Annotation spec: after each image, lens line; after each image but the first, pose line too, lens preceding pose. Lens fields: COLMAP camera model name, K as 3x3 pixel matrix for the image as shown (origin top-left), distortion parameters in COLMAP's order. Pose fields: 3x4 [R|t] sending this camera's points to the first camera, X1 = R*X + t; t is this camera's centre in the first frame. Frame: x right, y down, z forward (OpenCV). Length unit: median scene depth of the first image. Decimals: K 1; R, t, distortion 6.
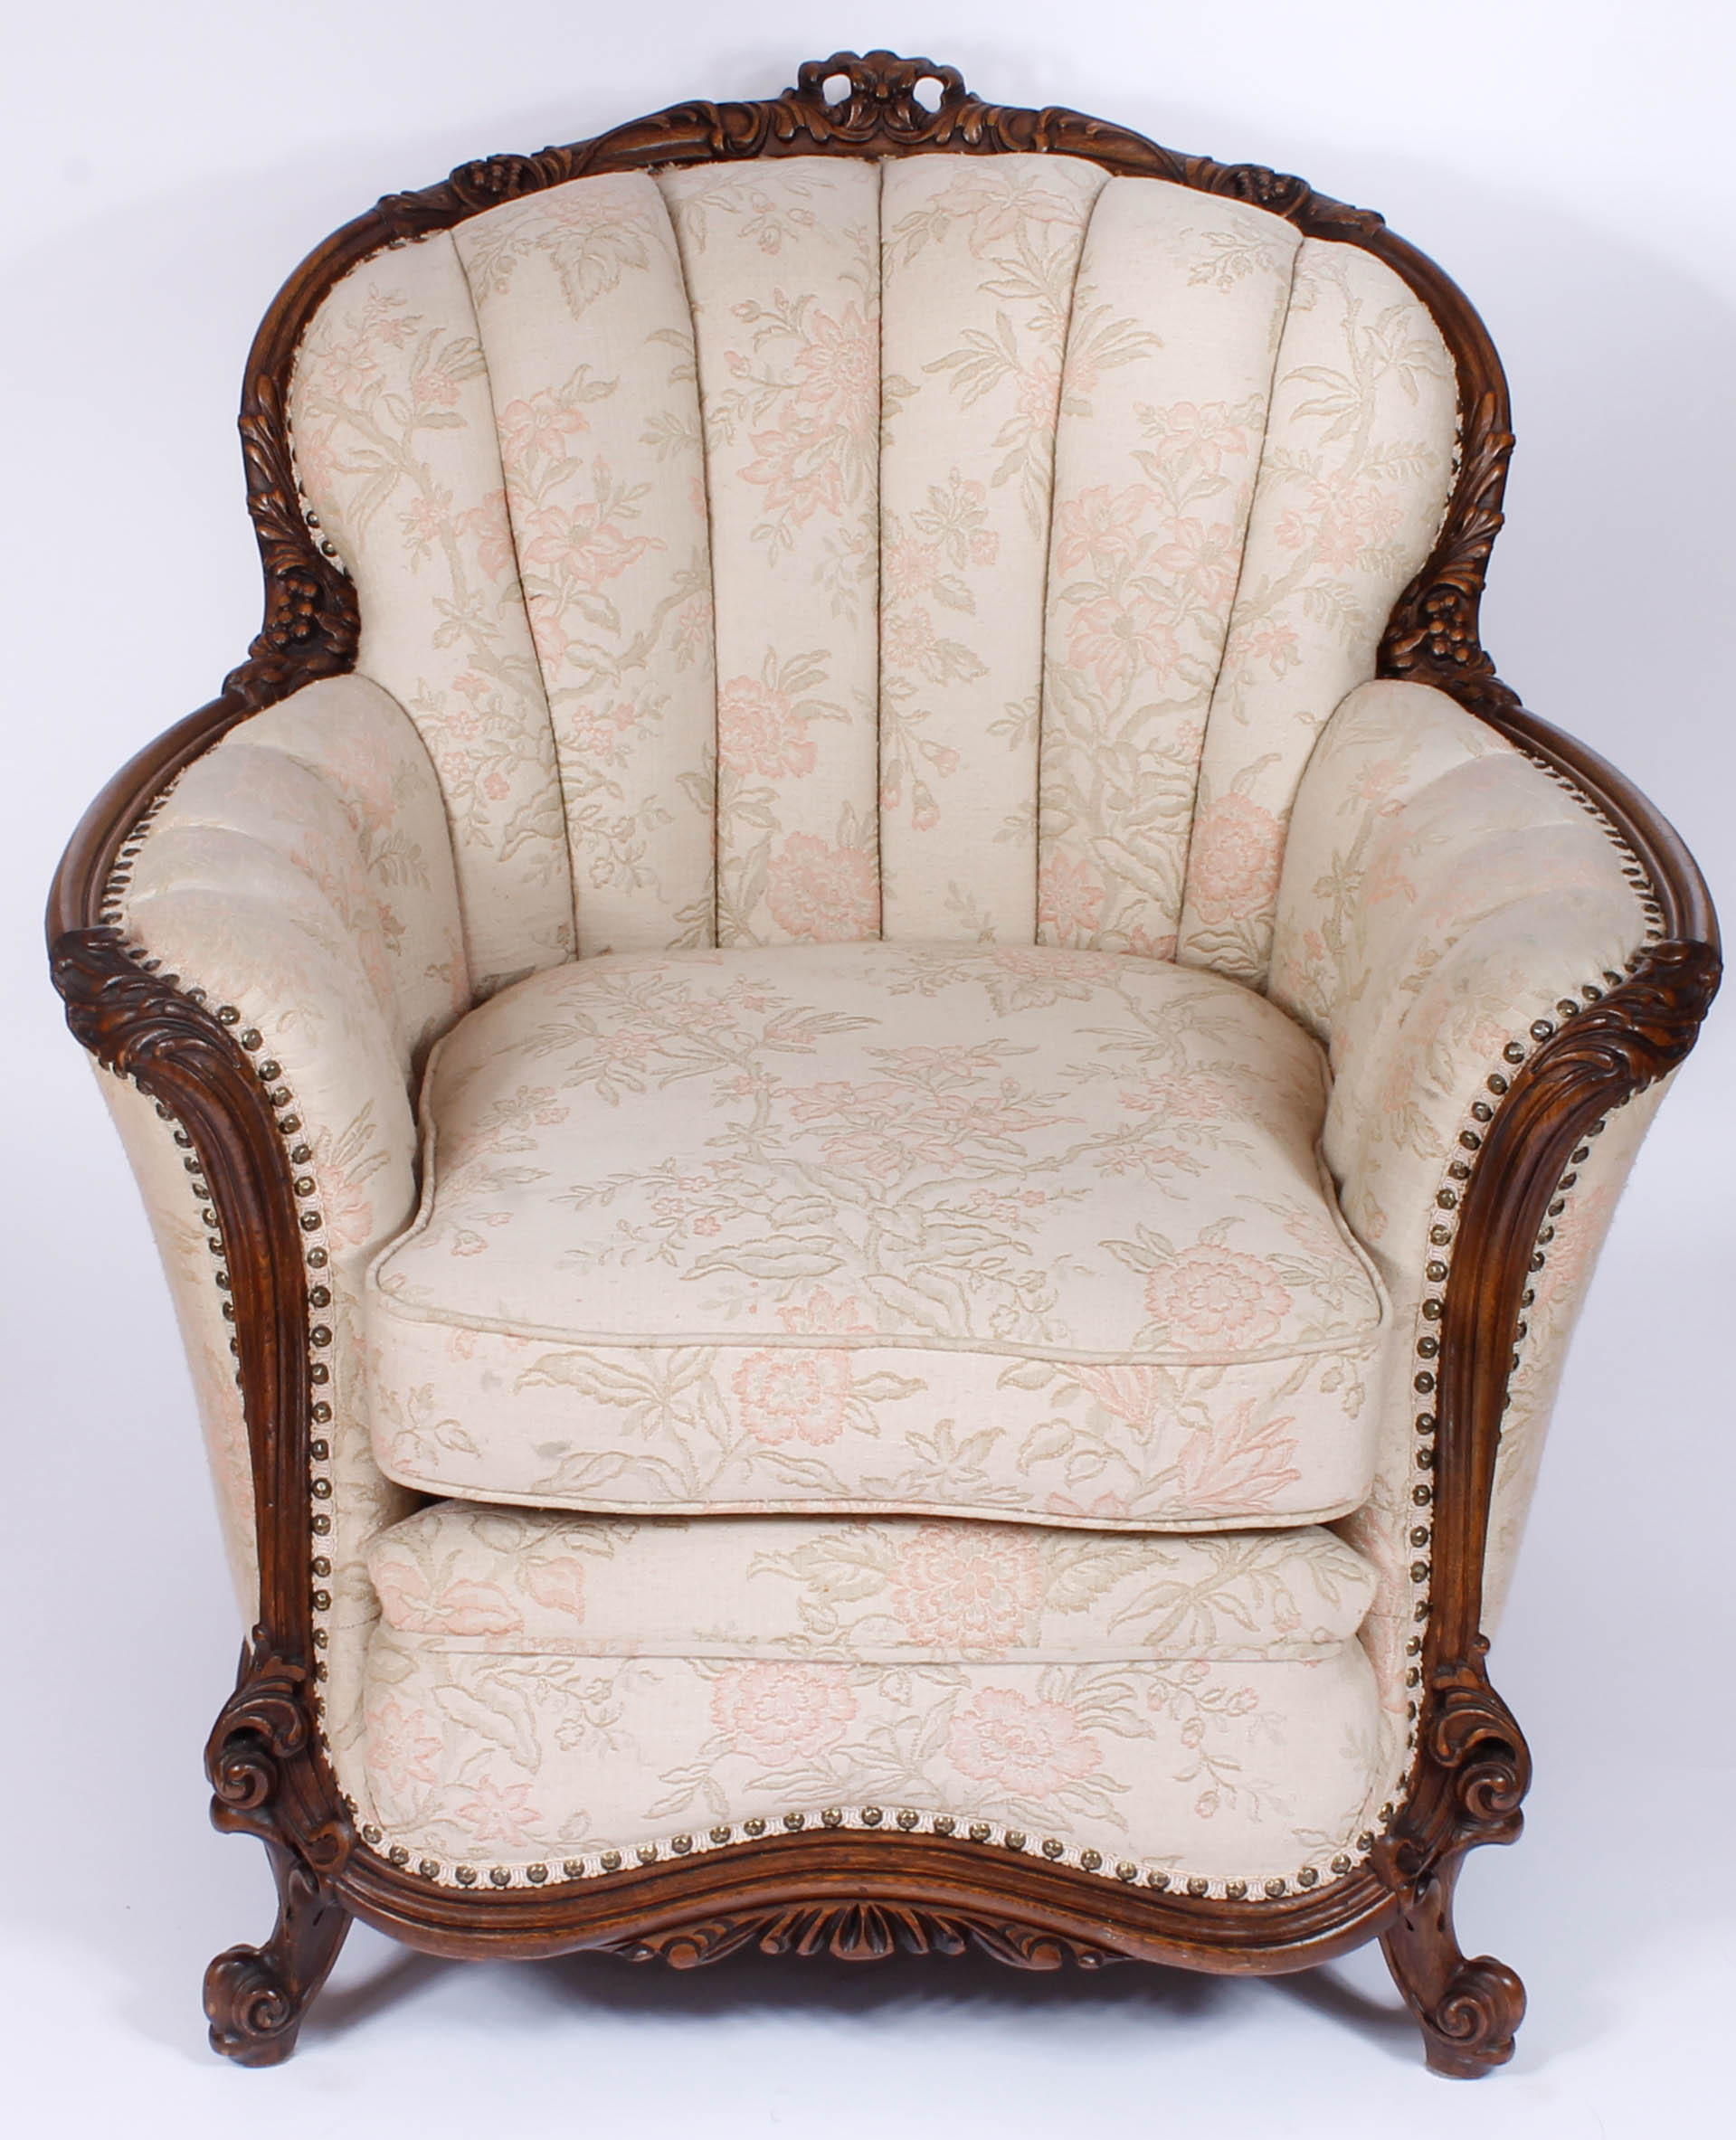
lens RADIAL K [[4600.0, 0, 660.2], [0, 4600.0, 1142.8], [0, 0, 1]] dist [-0.104090, 0.166576]
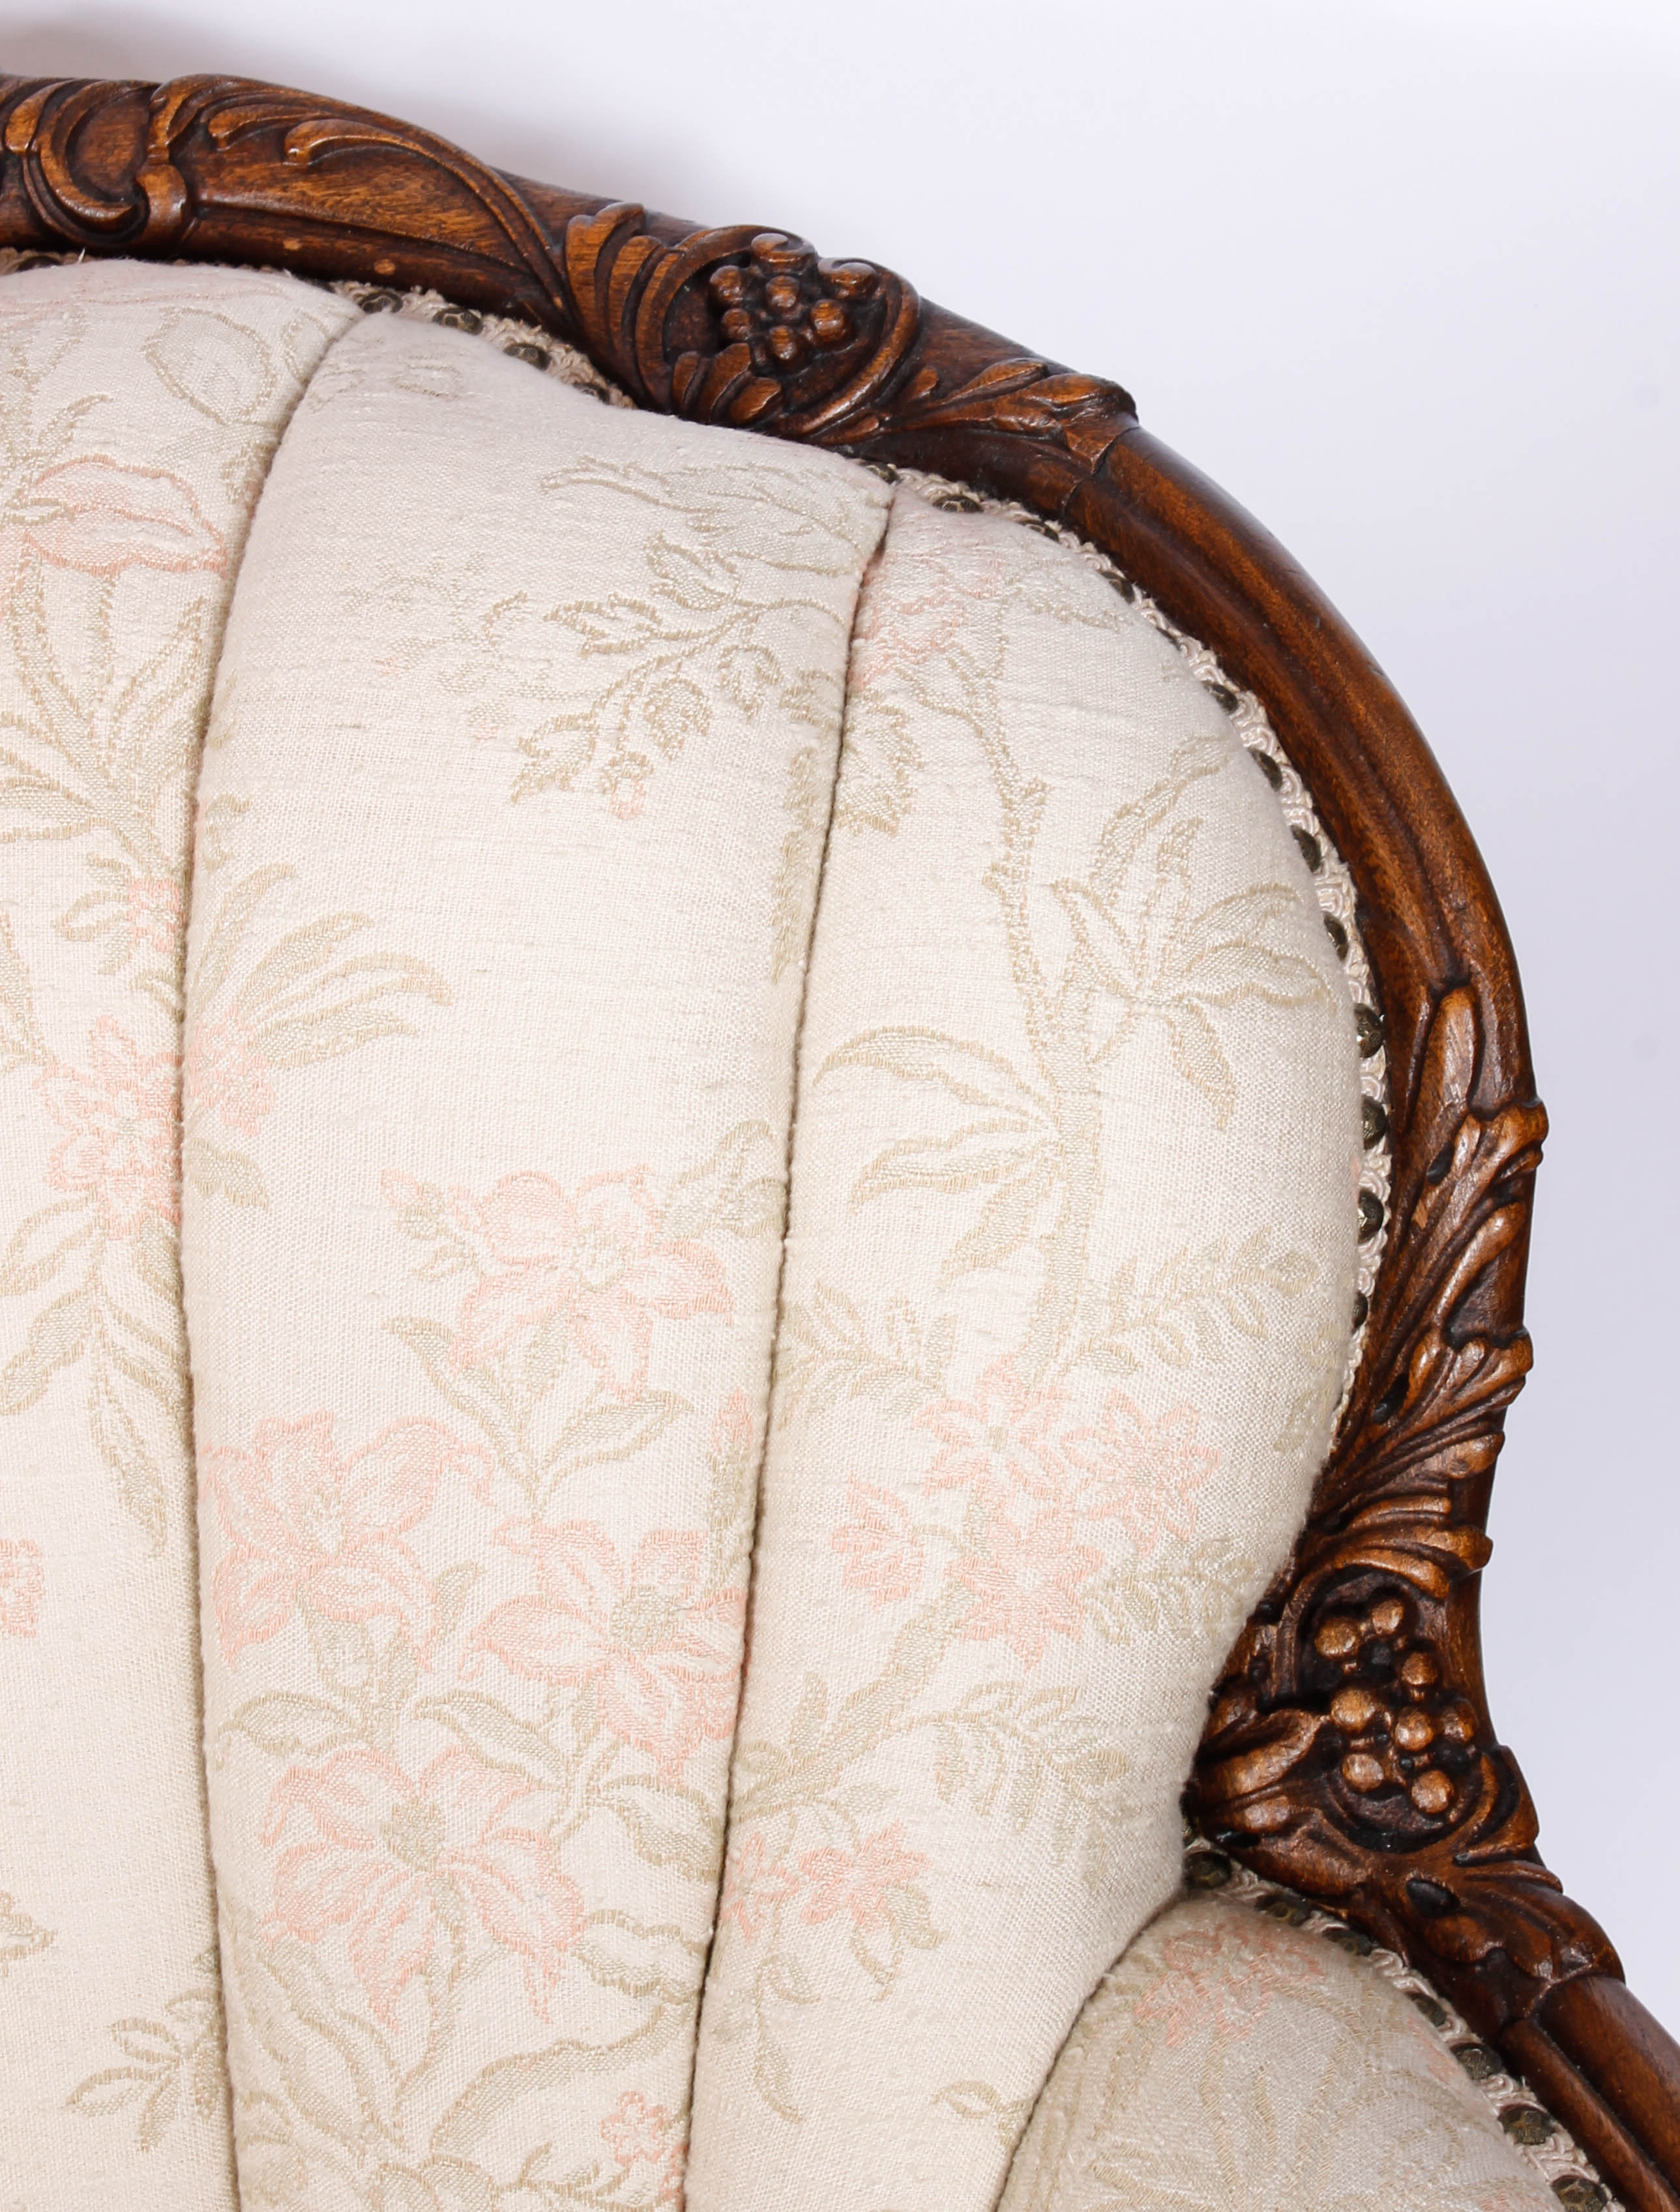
lens RADIAL K [[5879.4, 0, 870.8], [0, 5879.4, 787.2], [0, 0, 1]] dist [0.029618, 0.269851]
pose [[0.995519, -0.092164, 0.021181, 0.133073], [0.089541, 0.990709, 0.102365, -0.230959], [-0.030419, -0.100010, 0.994521, 0.584226]]
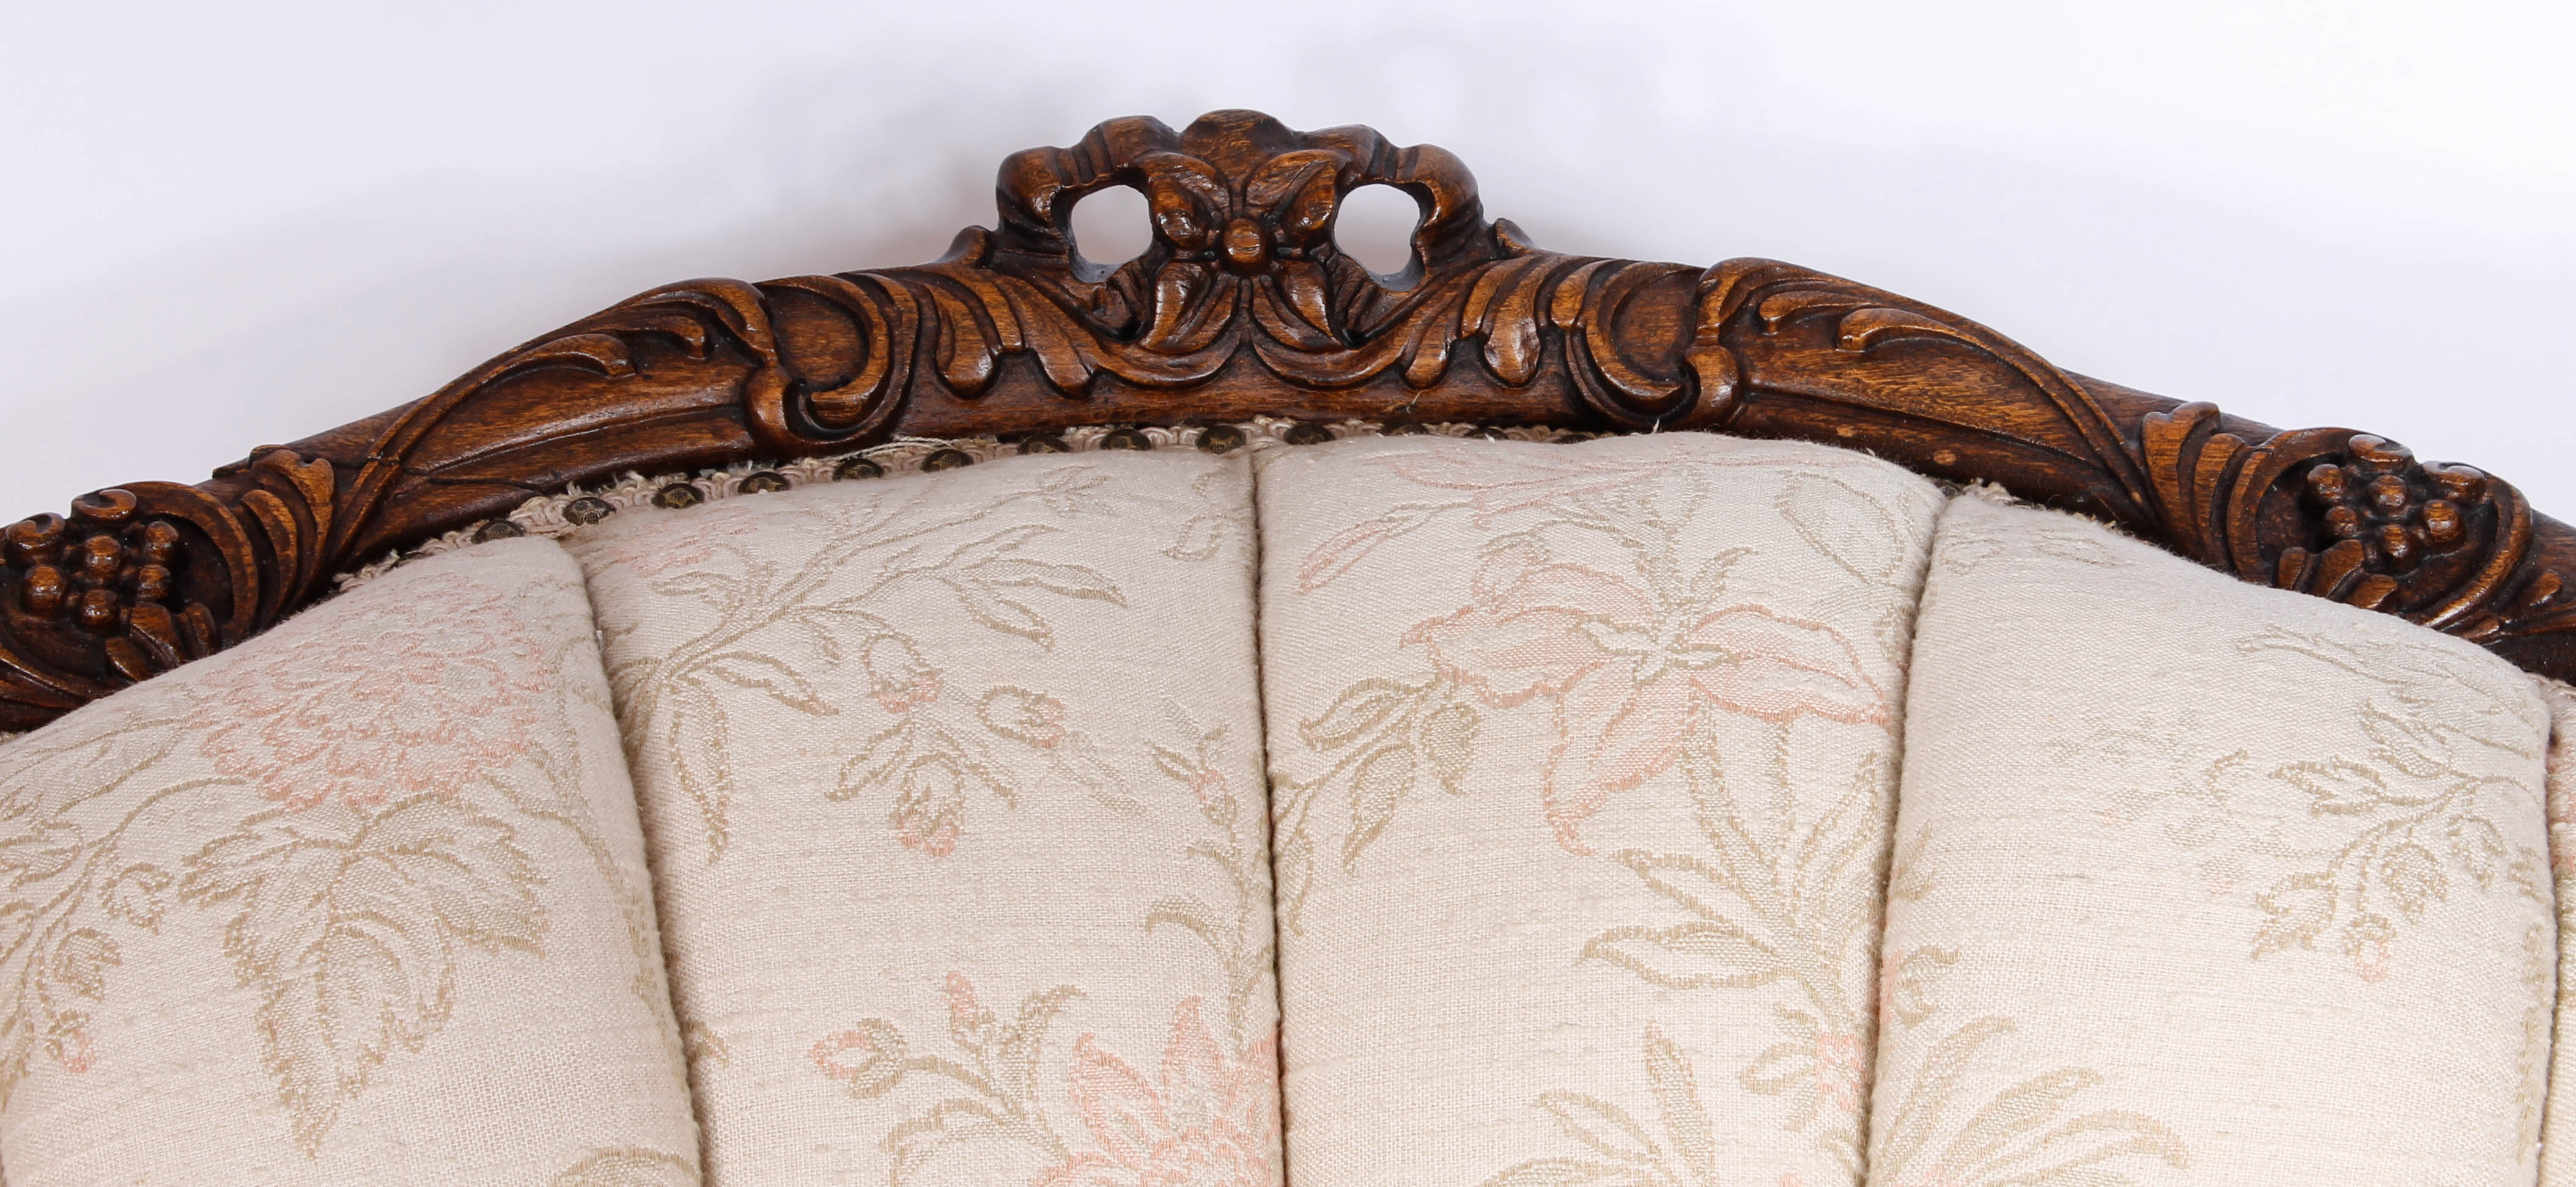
lens RADIAL K [[6304.2, 0, 1288.2], [0, 6304.2, 369.9], [0, 0, 1]] dist [0.070885, 0.316713]
pose [[0.997032, -0.040880, 0.065243, 0.022192], [0.045023, 0.996976, -0.063341, -0.204721], [-0.062456, 0.066090, 0.995857, 0.570905]]
